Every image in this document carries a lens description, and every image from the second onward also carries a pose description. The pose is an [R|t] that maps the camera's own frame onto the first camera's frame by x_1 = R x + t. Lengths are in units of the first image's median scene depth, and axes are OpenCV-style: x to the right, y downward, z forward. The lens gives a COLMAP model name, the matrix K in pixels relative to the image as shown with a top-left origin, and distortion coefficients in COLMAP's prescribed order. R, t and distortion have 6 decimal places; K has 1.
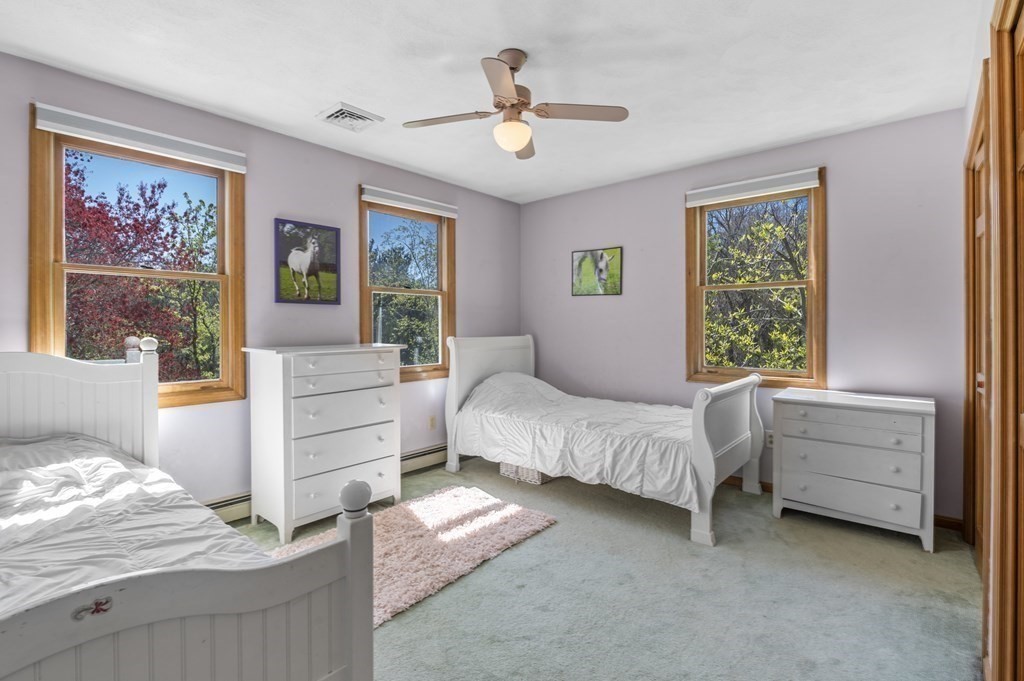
lens RADIAL K [[484.3, 0, 512.8], [0, 484.3, 326.5], [0, 0, 1]] dist [0.000572, 0.000071]
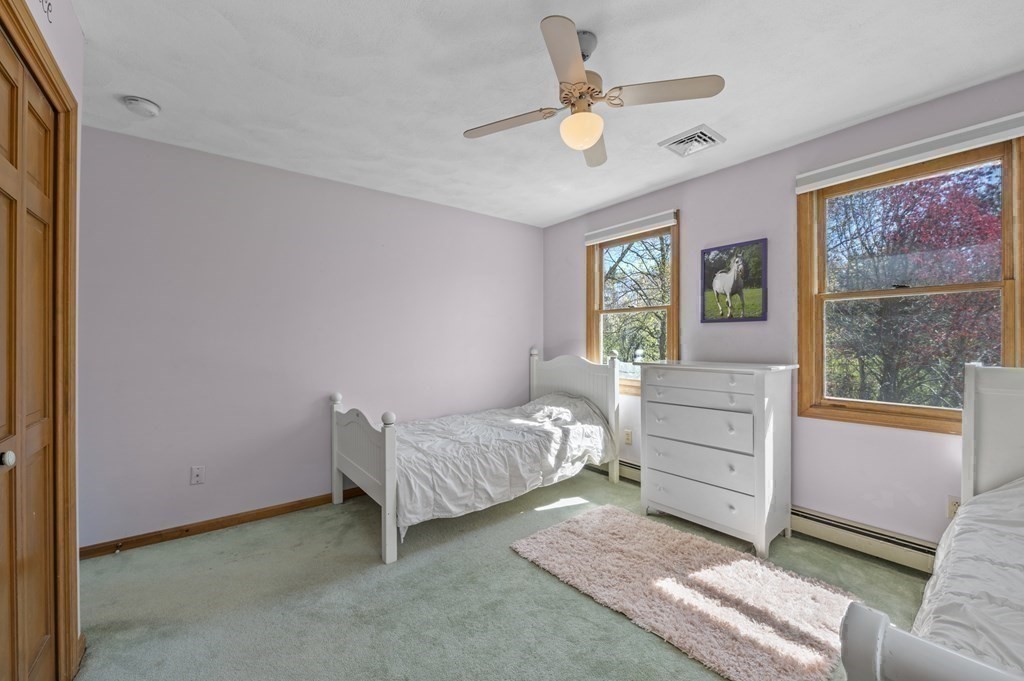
lens RADIAL K [[407.5, 0, 512.0], [0, 407.5, 340.5], [0, 0, 1]] dist [-0.001061, -0.000112]
pose [[-0.196500, -0.001062, -0.980503, 0.542065], [-0.001528, 0.999999, -0.000777, -0.006023], [0.980503, 0.001346, -0.196502, 0.731388]]
